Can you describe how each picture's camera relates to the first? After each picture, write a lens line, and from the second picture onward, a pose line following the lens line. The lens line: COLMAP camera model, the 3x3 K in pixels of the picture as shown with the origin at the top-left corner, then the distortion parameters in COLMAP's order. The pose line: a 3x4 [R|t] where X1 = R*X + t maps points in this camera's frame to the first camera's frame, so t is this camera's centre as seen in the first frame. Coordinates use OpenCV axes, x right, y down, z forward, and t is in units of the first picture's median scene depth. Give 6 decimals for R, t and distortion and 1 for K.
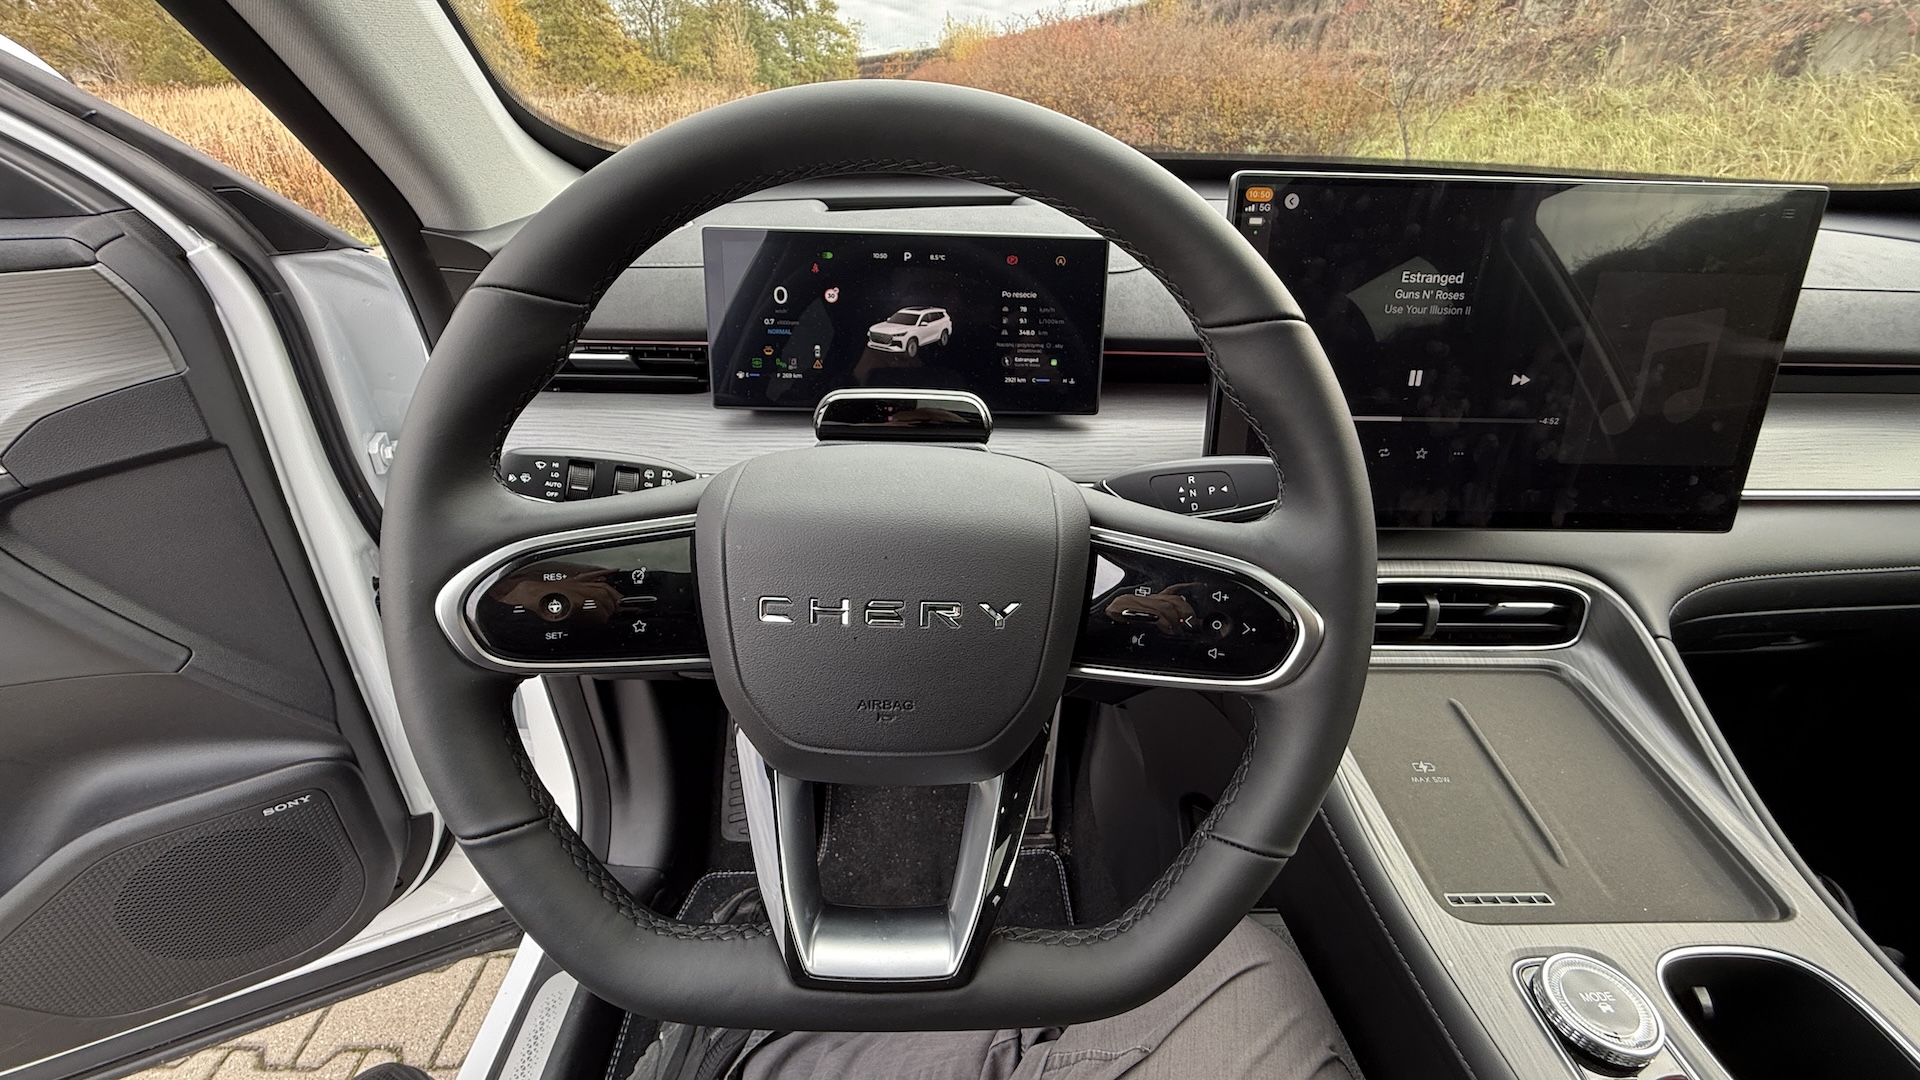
lens RADIAL K [[767.5, 0, 959.7], [0, 767.5, 537.7], [0, 0, 1]] dist [-0.000716, 0.000017]
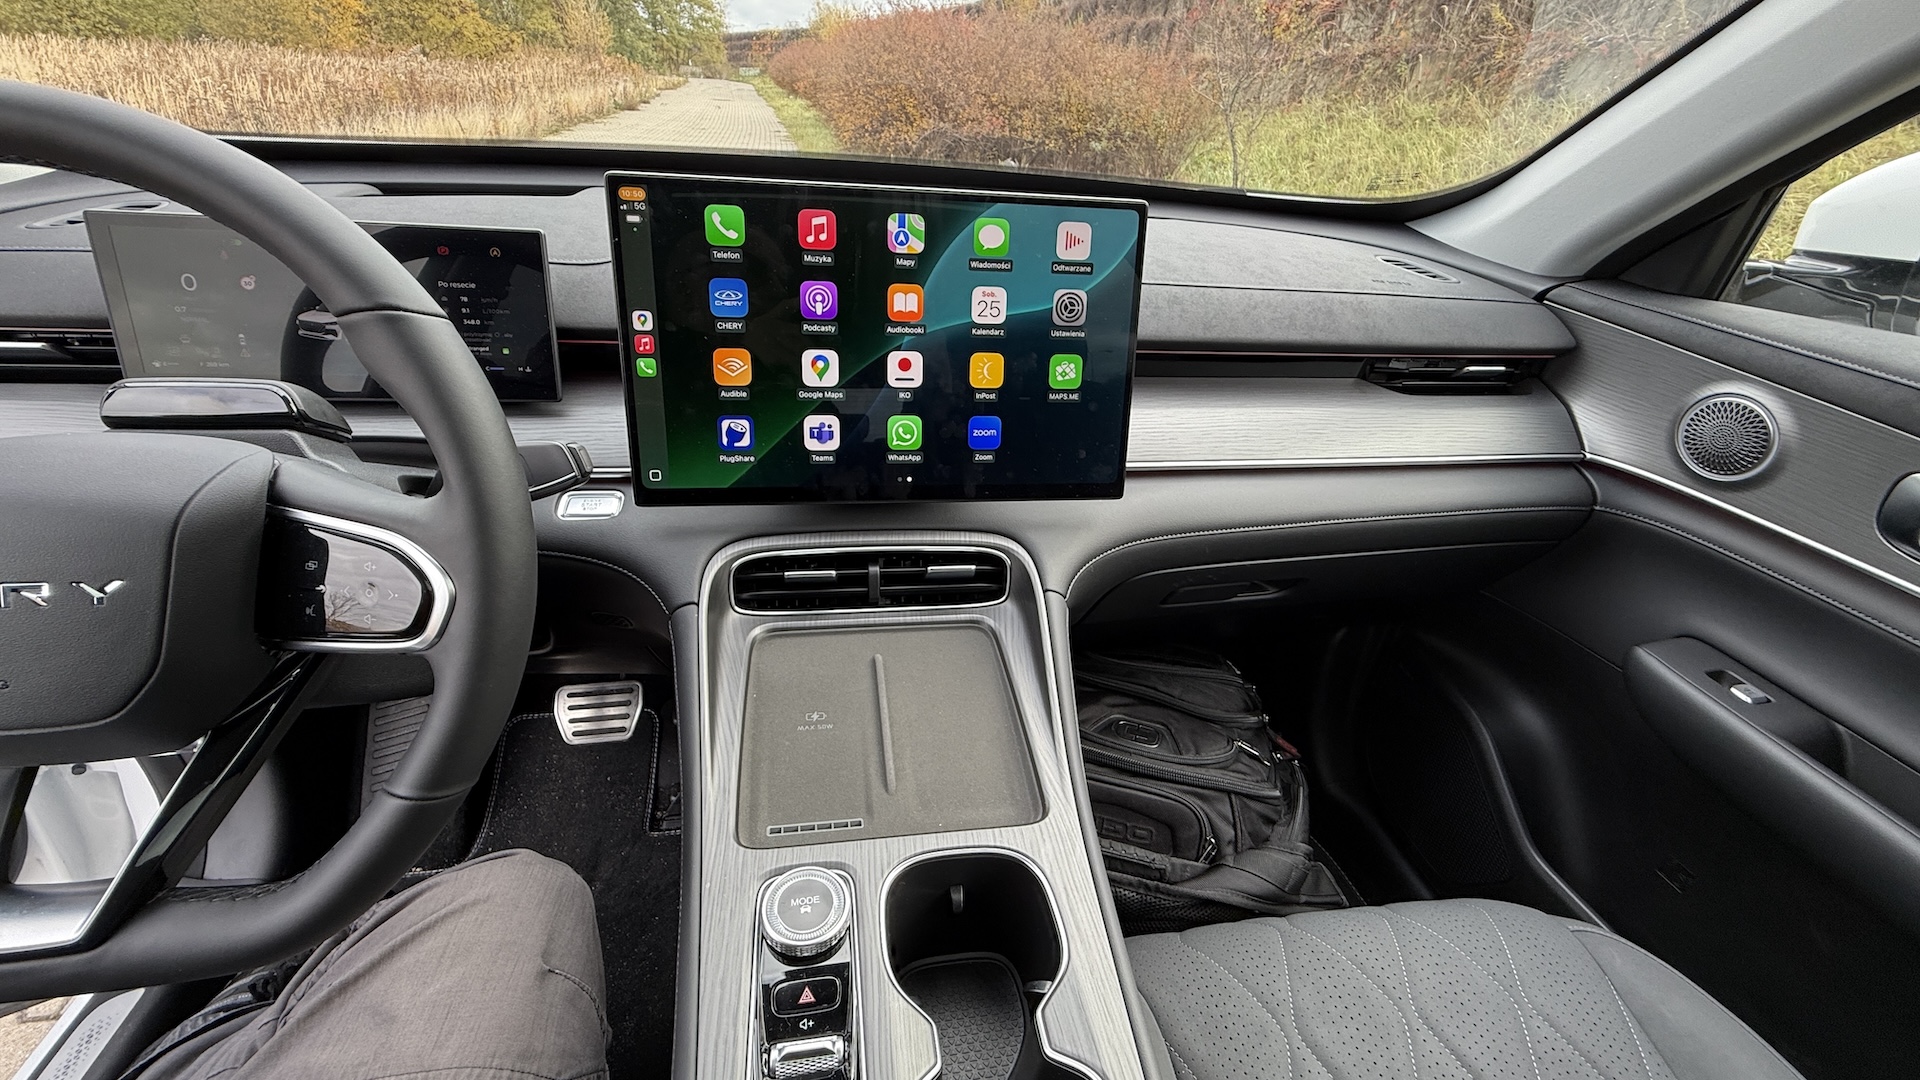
lens RADIAL K [[764.3, 0, 954.3], [0, 764.3, 536.8], [0, 0, 1]] dist [-0.000143, -0.000188]
pose [[0.989737, -0.033189, 0.138991, 0.525306], [0.031174, 0.999375, 0.016653, 0.021159], [-0.139457, -0.012149, 0.990154, -0.096986]]
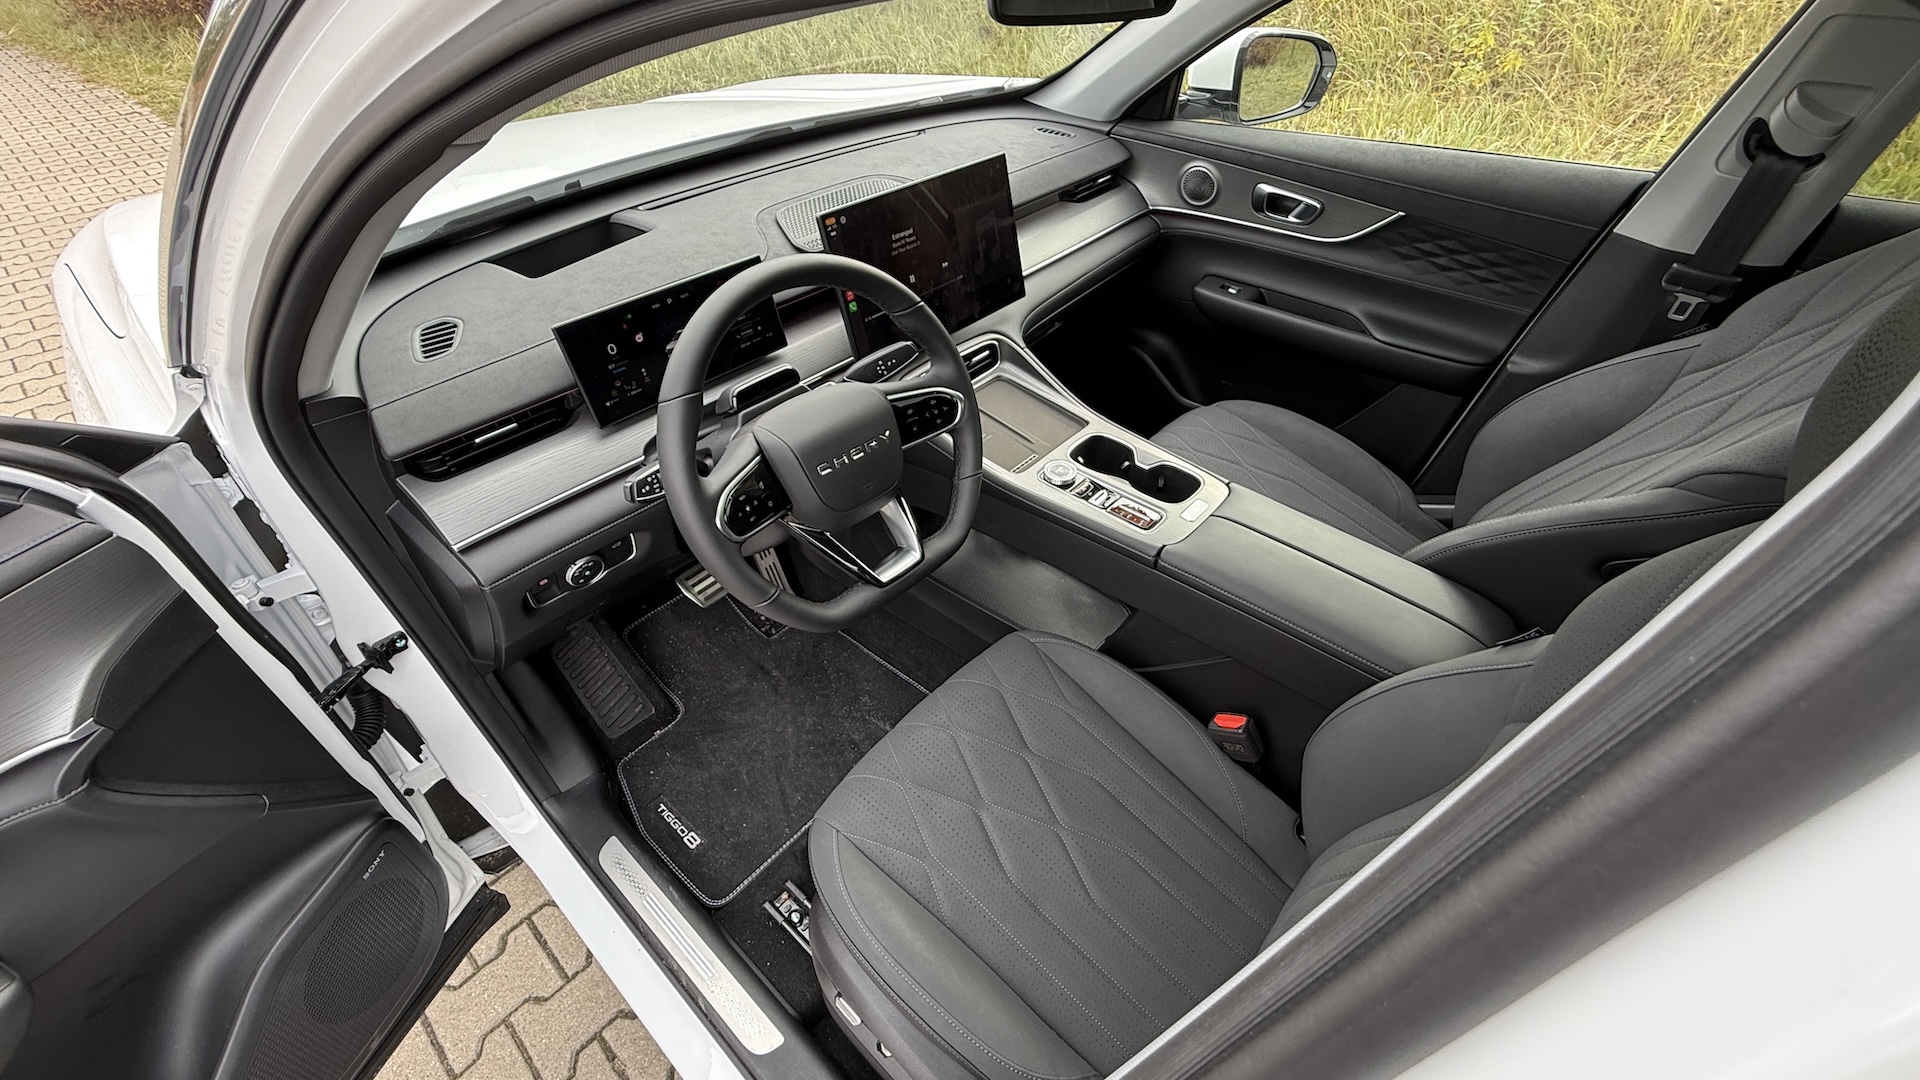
lens RADIAL K [[764.3, 0, 954.3], [0, 764.3, 536.8], [0, 0, 1]] dist [-0.000143, -0.000188]
pose [[0.683718, -0.501632, 0.529995, -0.719911], [0.382764, 0.864868, 0.324800, -0.195184], [-0.621306, -0.019209, 0.783333, -0.679374]]
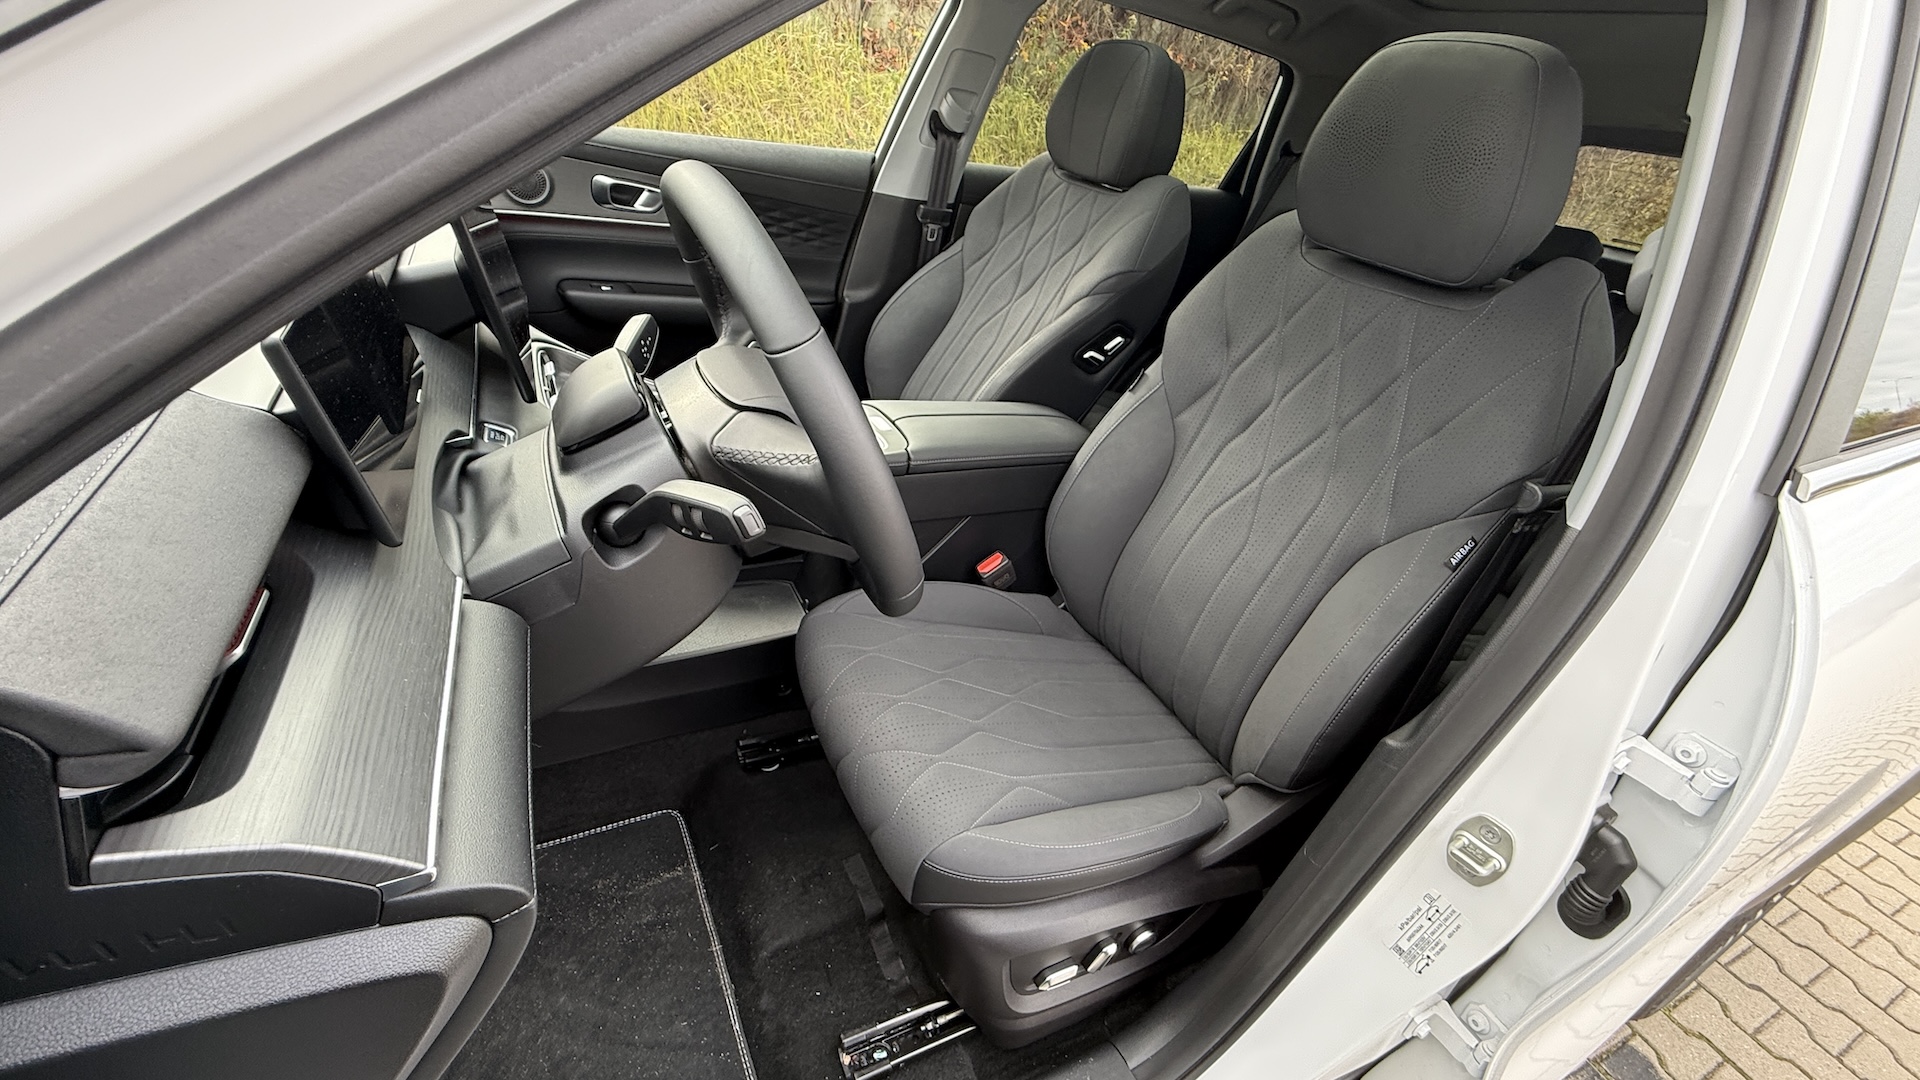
lens RADIAL K [[764.3, 0, 954.3], [0, 764.3, 536.8], [0, 0, 1]] dist [-0.000143, -0.000188]
pose [[-0.419601, -0.532878, 0.734831, -1.035686], [0.276509, 0.696032, 0.662633, -0.494588], [-0.864568, 0.481229, -0.144710, 0.578909]]
